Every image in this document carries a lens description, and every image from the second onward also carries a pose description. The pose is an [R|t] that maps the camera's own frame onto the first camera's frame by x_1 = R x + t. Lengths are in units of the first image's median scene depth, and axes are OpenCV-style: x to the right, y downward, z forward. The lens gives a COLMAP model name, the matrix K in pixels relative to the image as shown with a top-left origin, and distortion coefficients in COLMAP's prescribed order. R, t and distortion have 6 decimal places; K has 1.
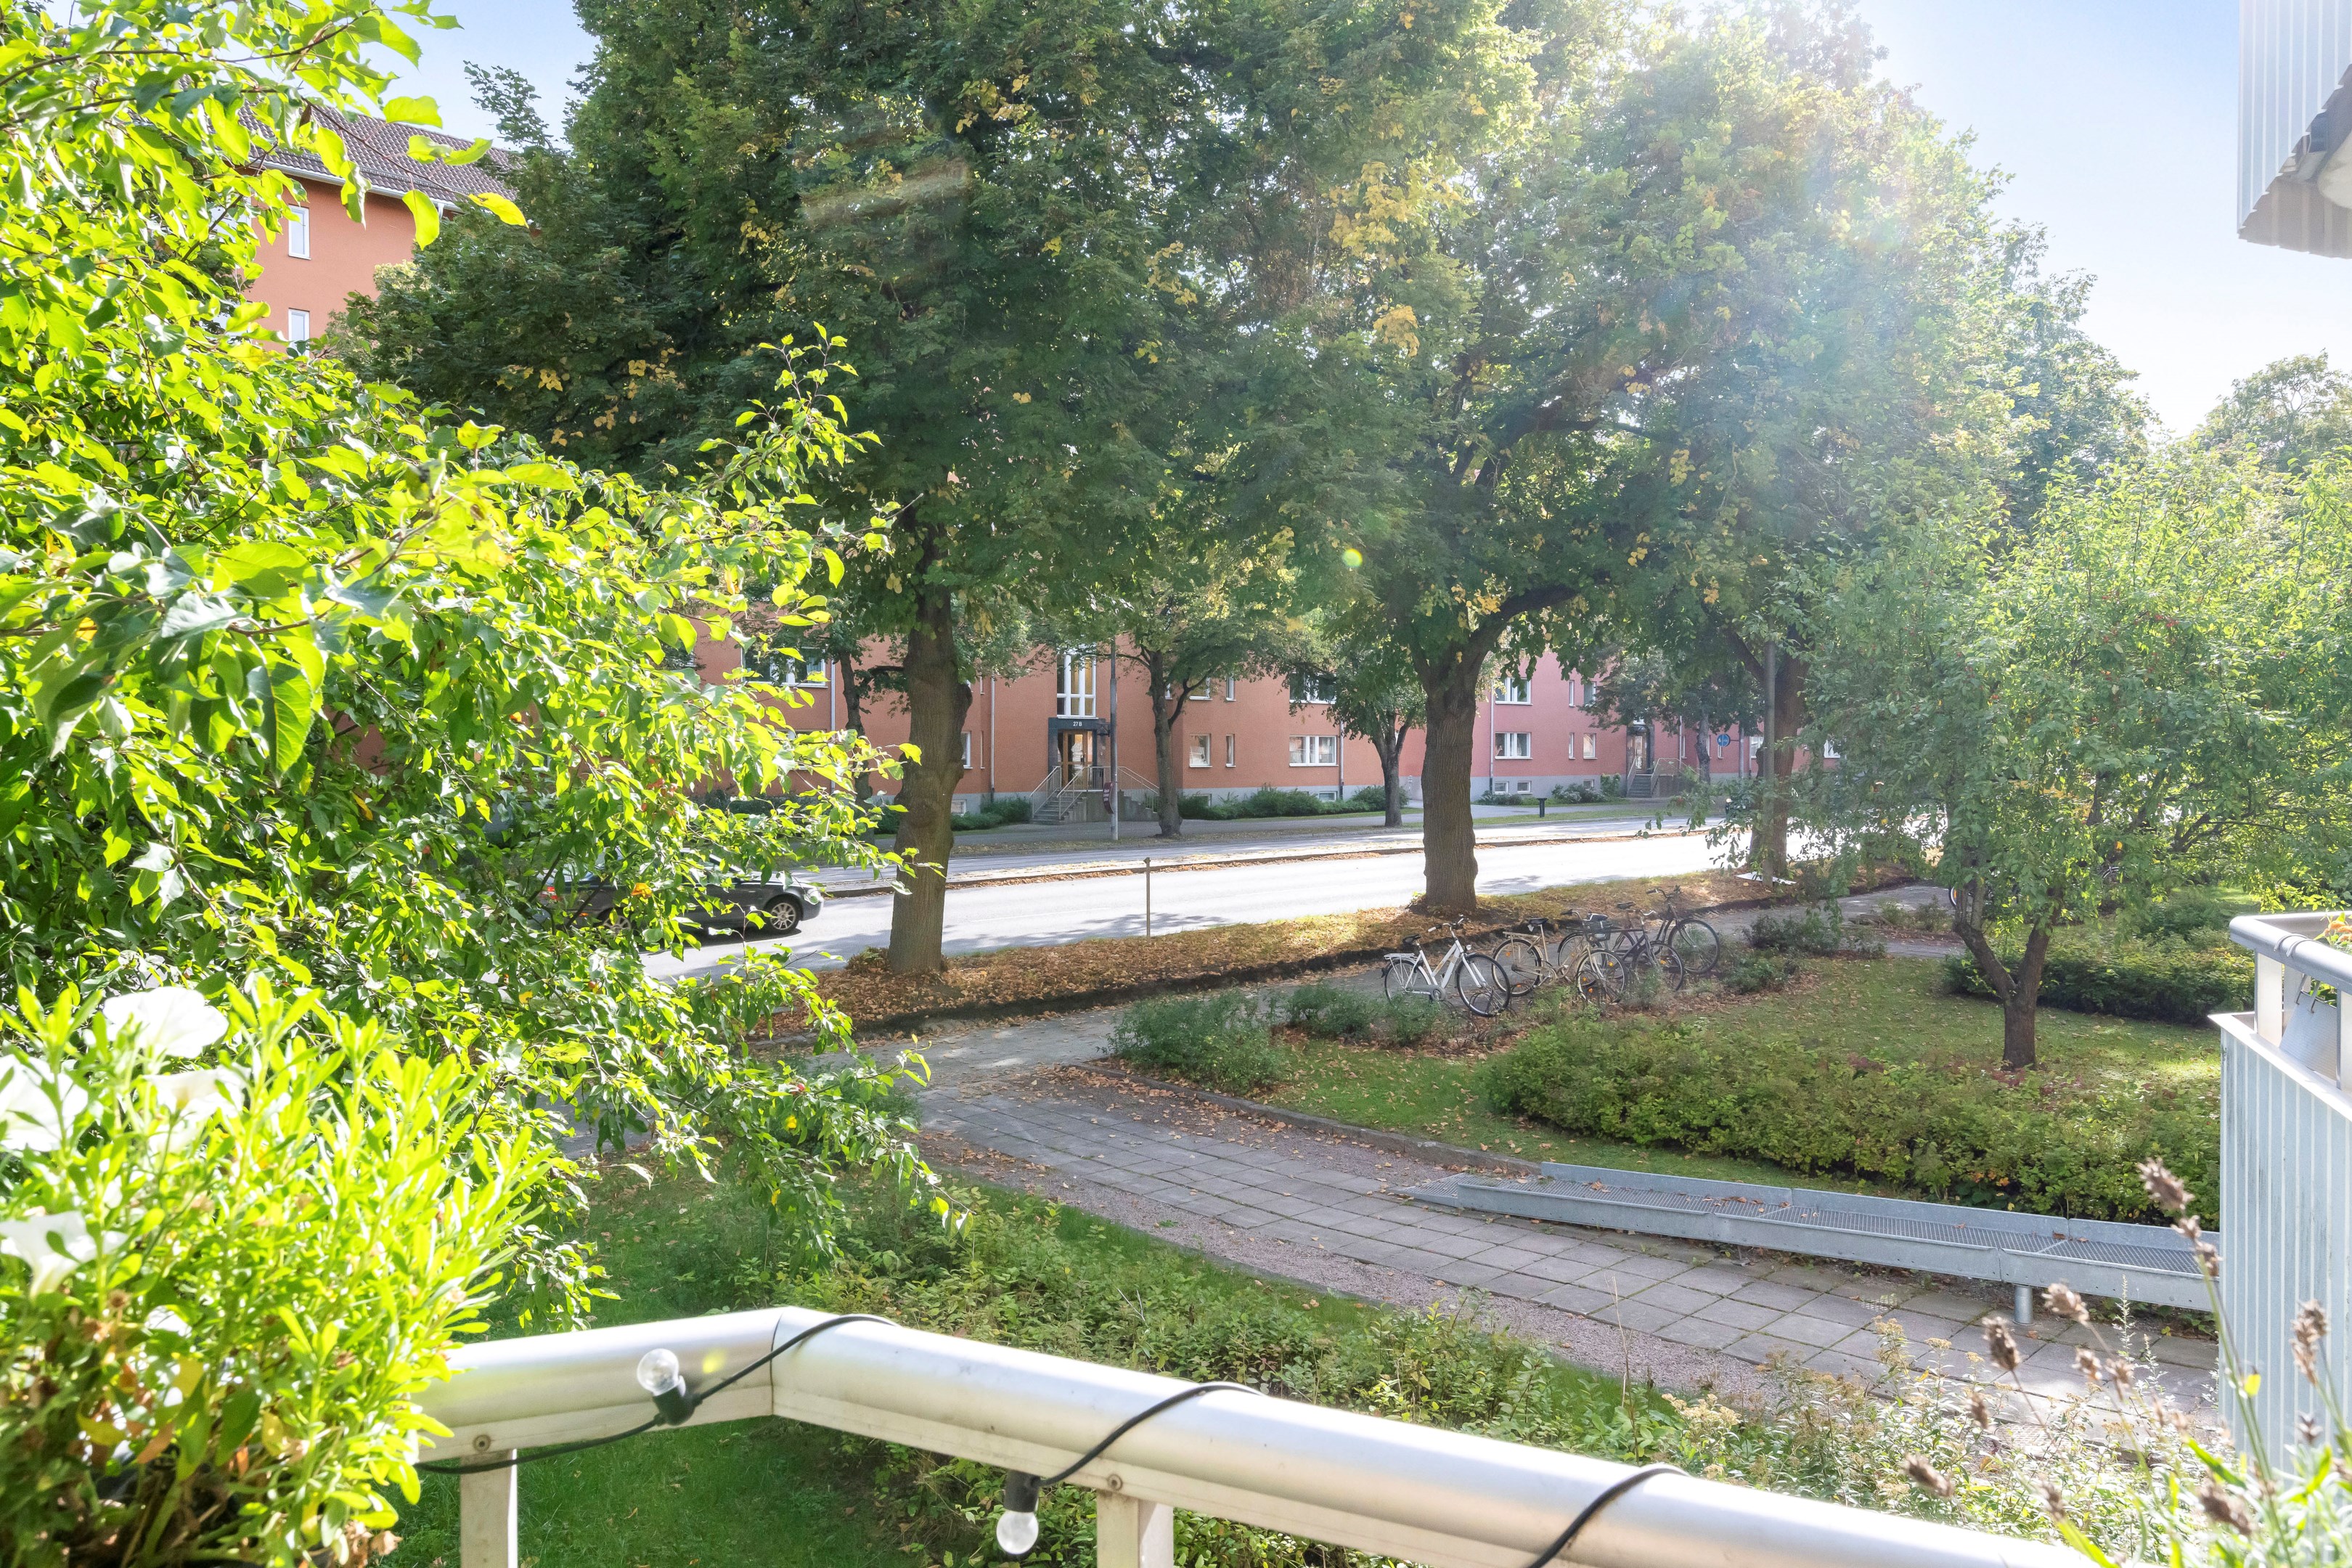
lens RADIAL K [[1503.7, 0, 1178.0], [0, 1503.7, 776.5], [0, 0, 1]] dist [-0.003761, 0.000611]
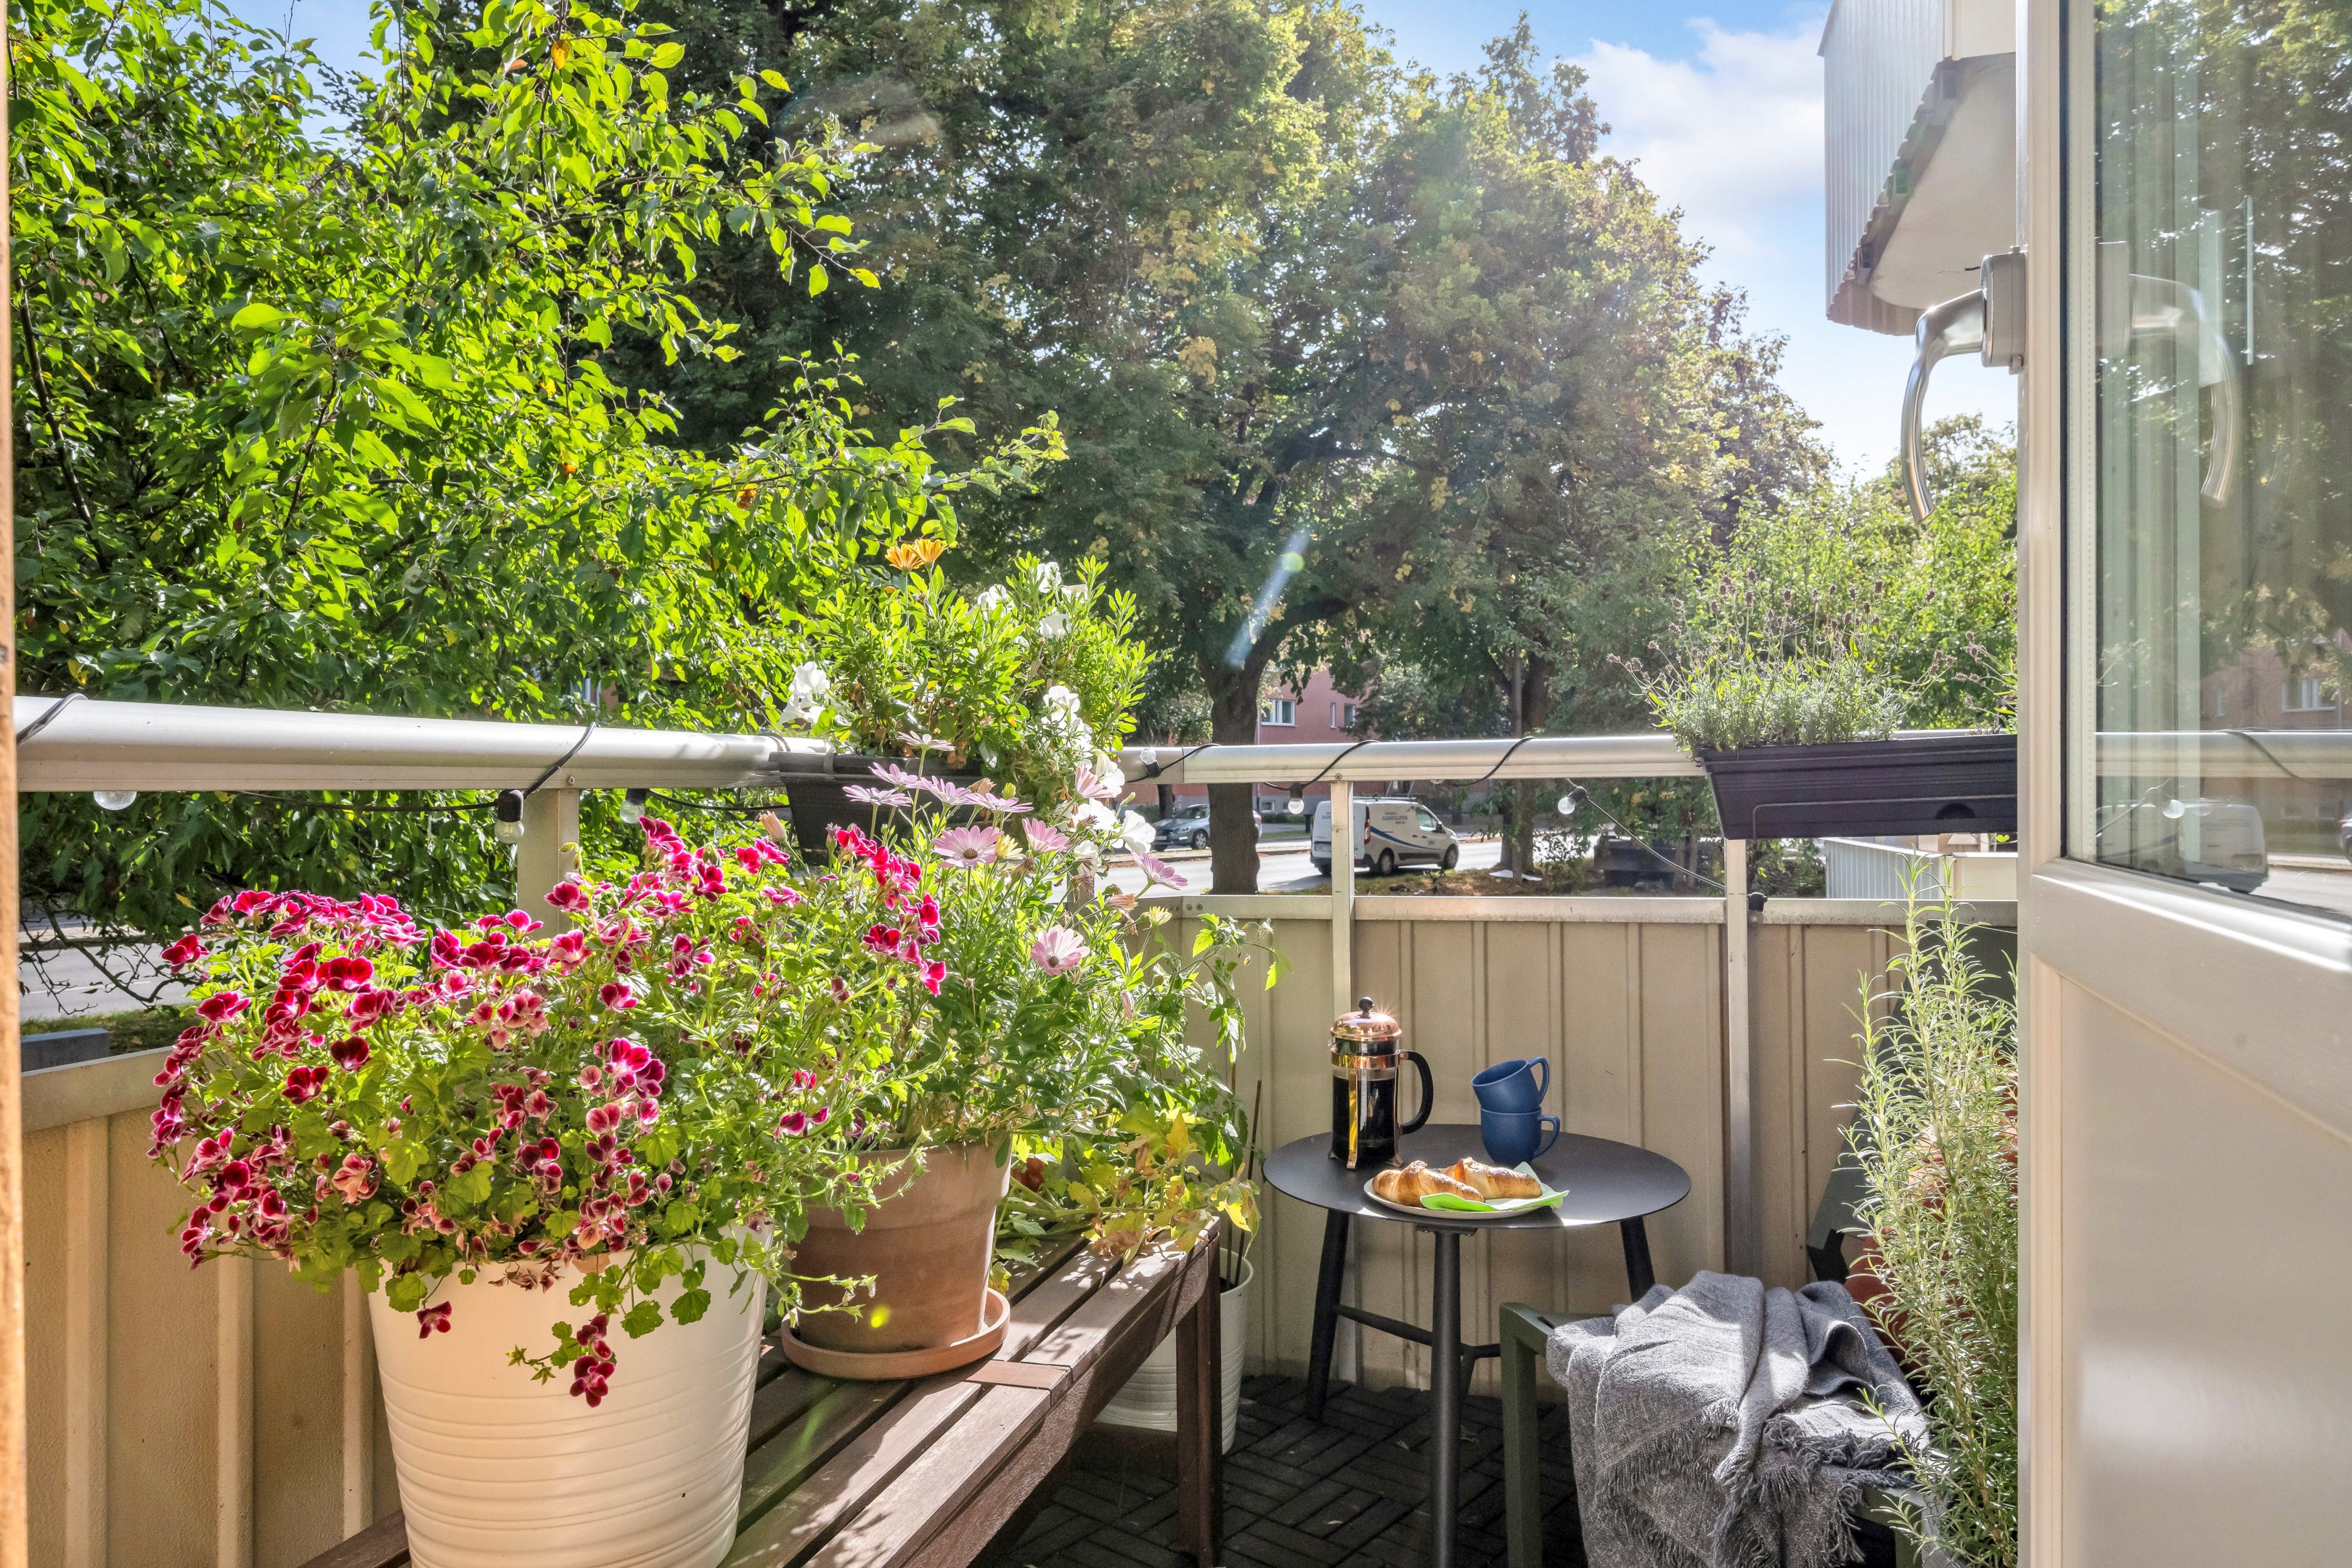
lens RADIAL K [[1586.4, 0, 1174.2], [0, 1586.4, 793.0], [0, 0, 1]] dist [-0.000036, 0.000991]
pose [[0.986215, -0.005280, 0.165382, -0.052442], [0.008645, 0.999770, -0.019635, 0.036187], [-0.165241, 0.020794, 0.986034, -0.114696]]
